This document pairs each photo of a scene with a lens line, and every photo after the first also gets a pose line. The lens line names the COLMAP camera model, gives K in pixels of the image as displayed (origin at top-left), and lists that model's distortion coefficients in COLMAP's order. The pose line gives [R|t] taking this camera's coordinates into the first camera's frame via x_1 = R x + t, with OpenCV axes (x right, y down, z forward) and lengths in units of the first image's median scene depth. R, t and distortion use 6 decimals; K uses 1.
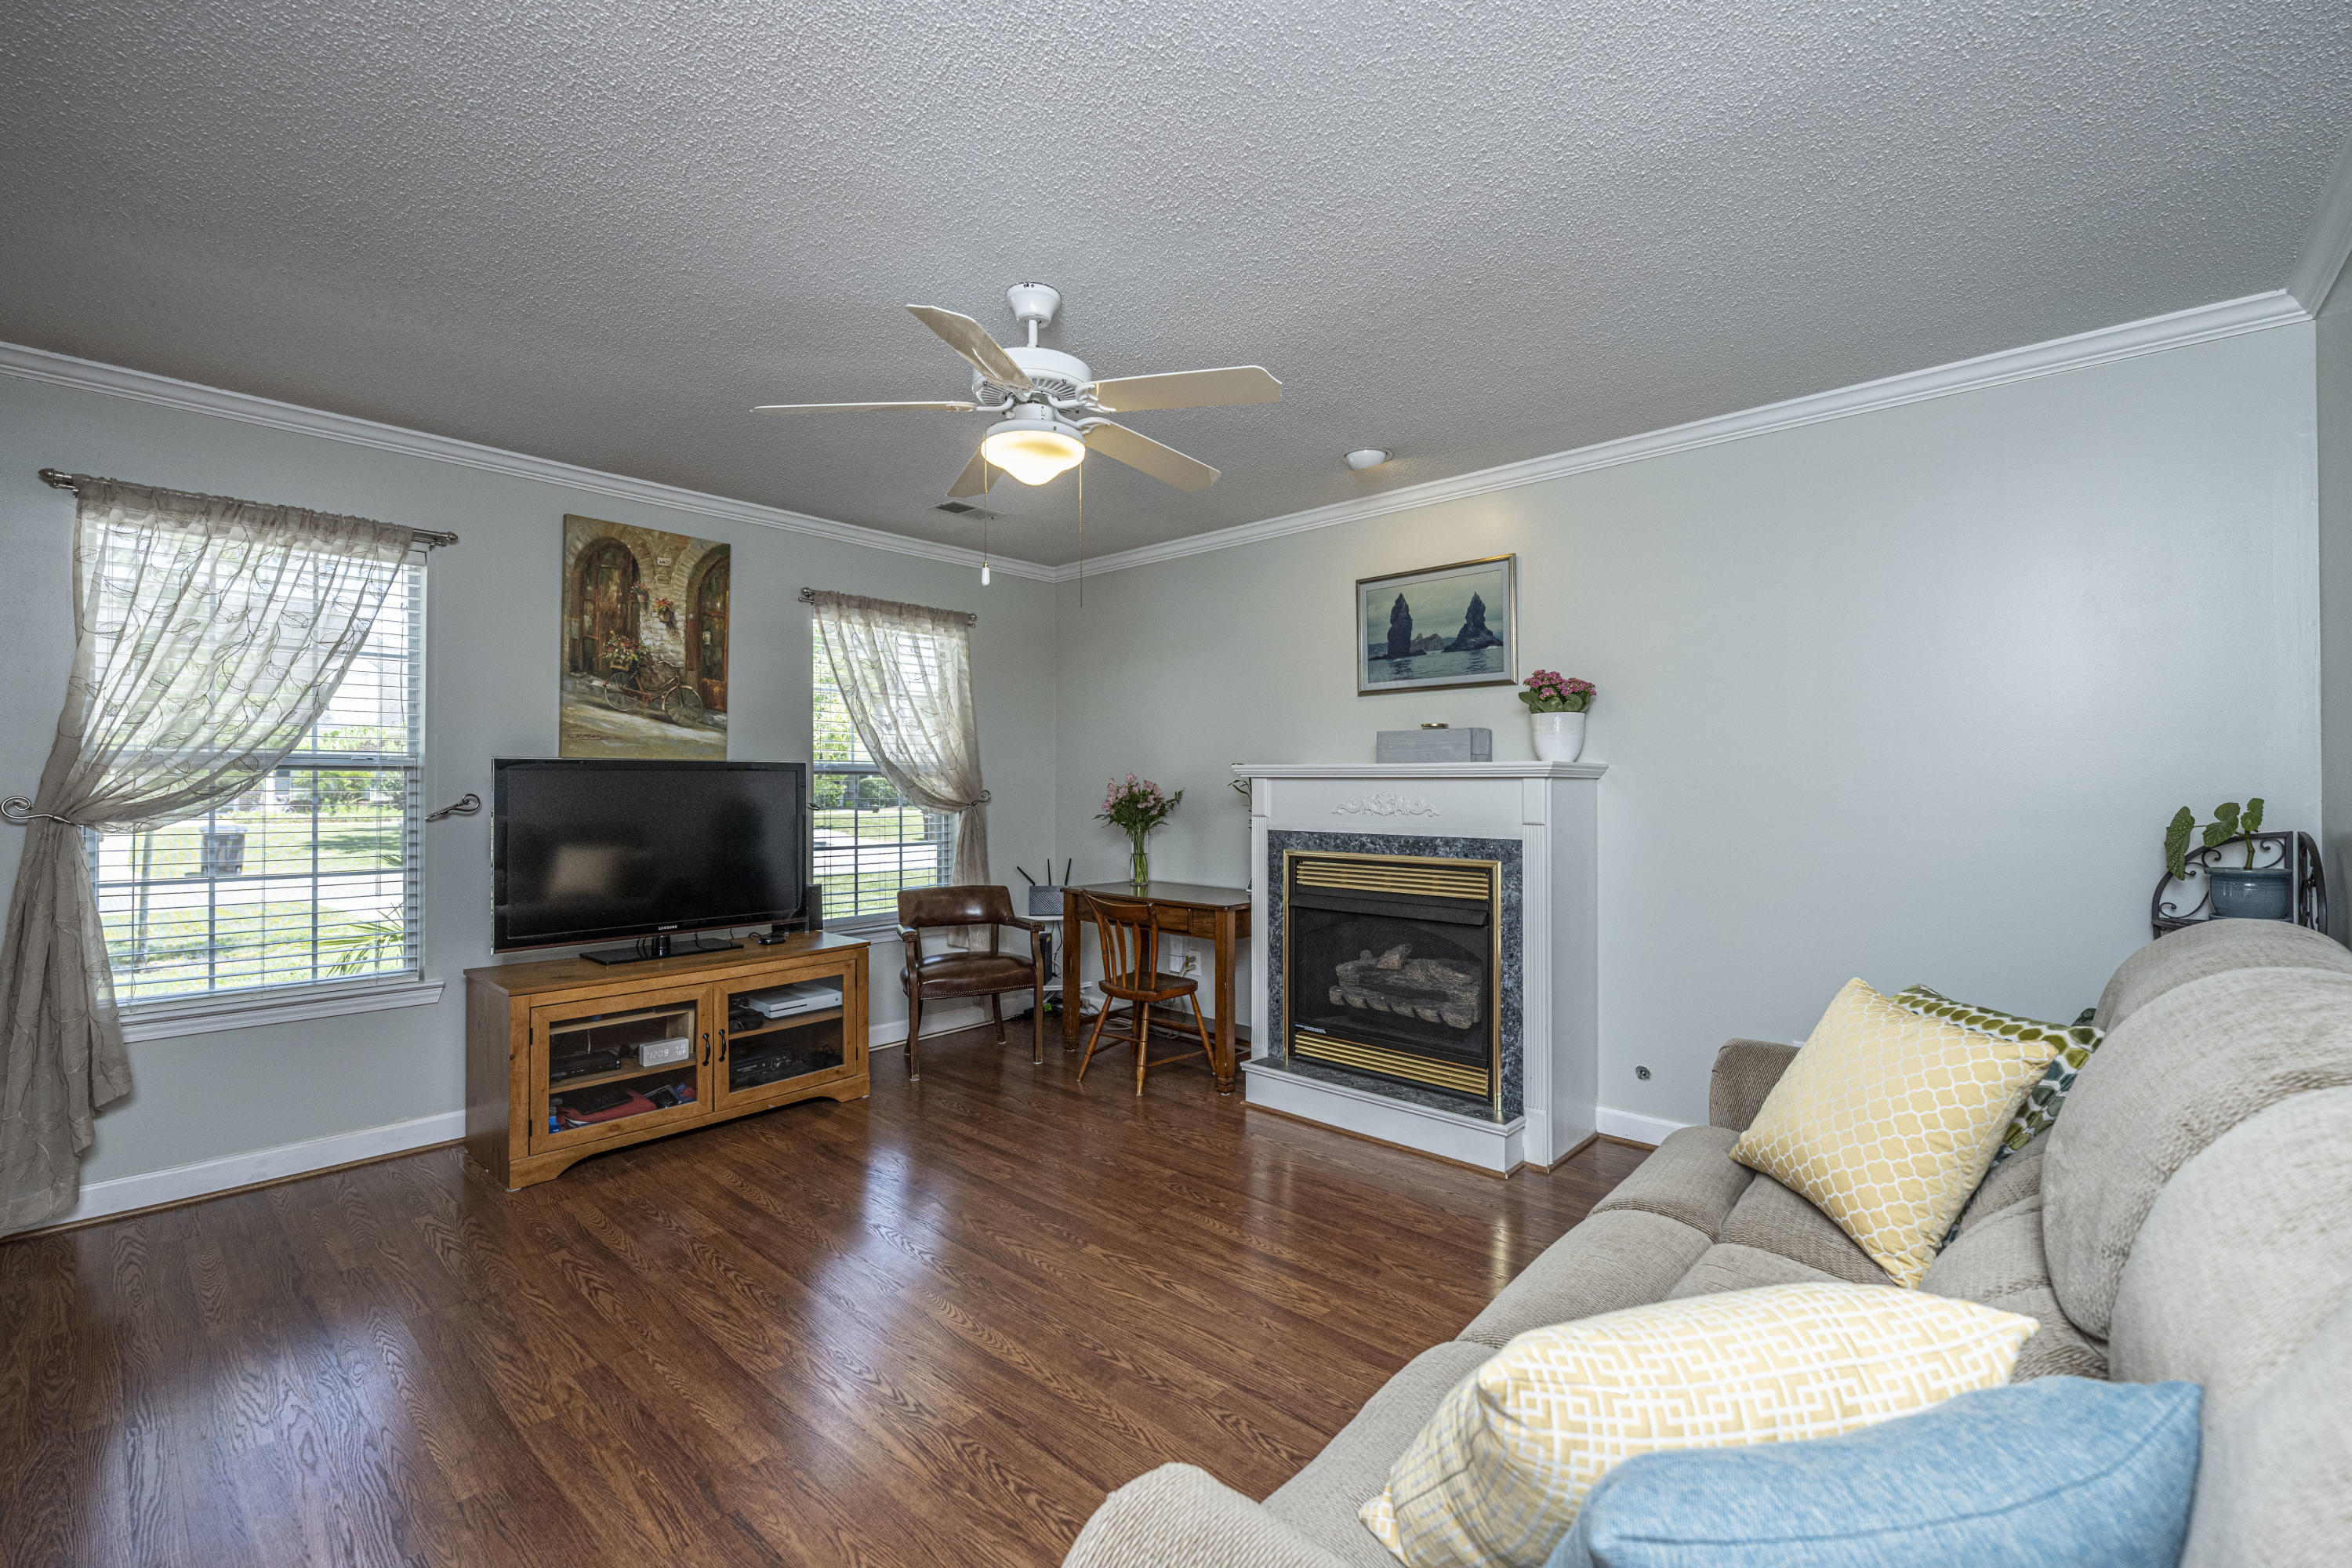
lens RADIAL K [[1007.7, 0, 1237.2], [0, 1007.7, 765.2], [0, 0, 1]] dist [0.001641, 0.000073]
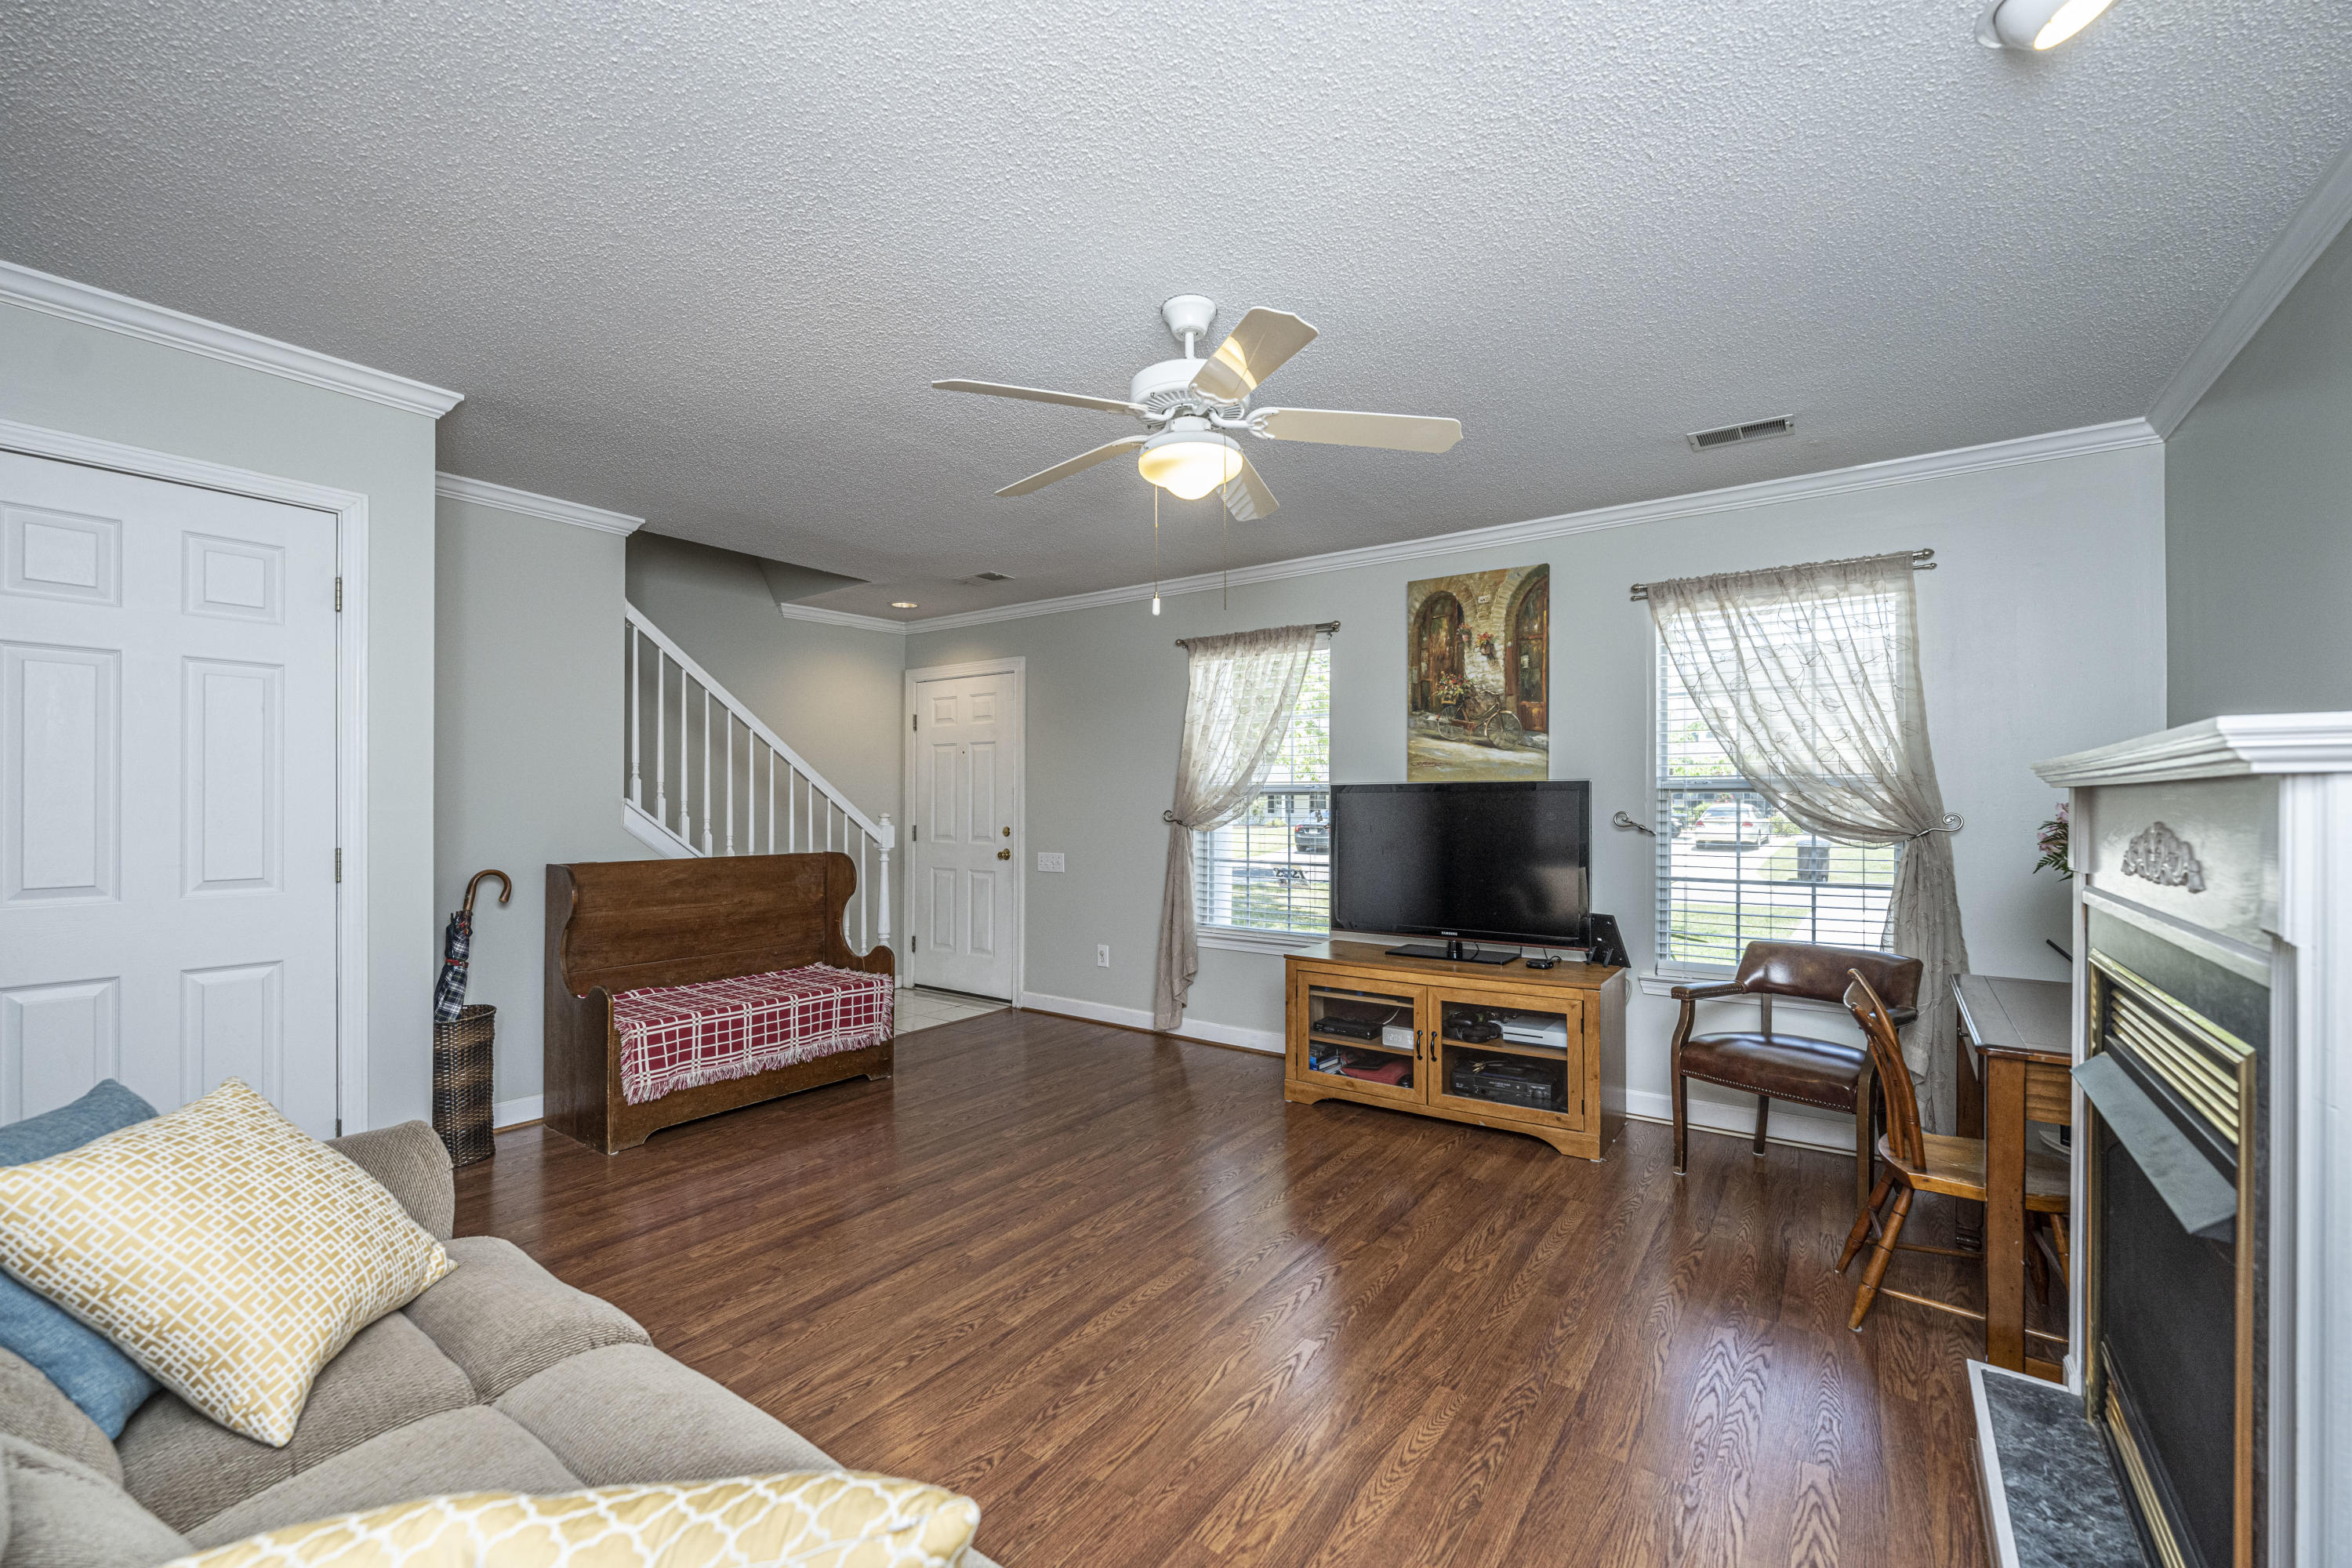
lens RADIAL K [[964.6, 0, 1090.4], [0, 964.6, 799.7], [0, 0, 1]] dist [0.002798, 0.000237]
pose [[0.039262, -0.004668, -0.999218, 0.466092], [0.018670, 0.999818, -0.003937, 0.010485], [0.999055, -0.018501, 0.039342, 0.549460]]
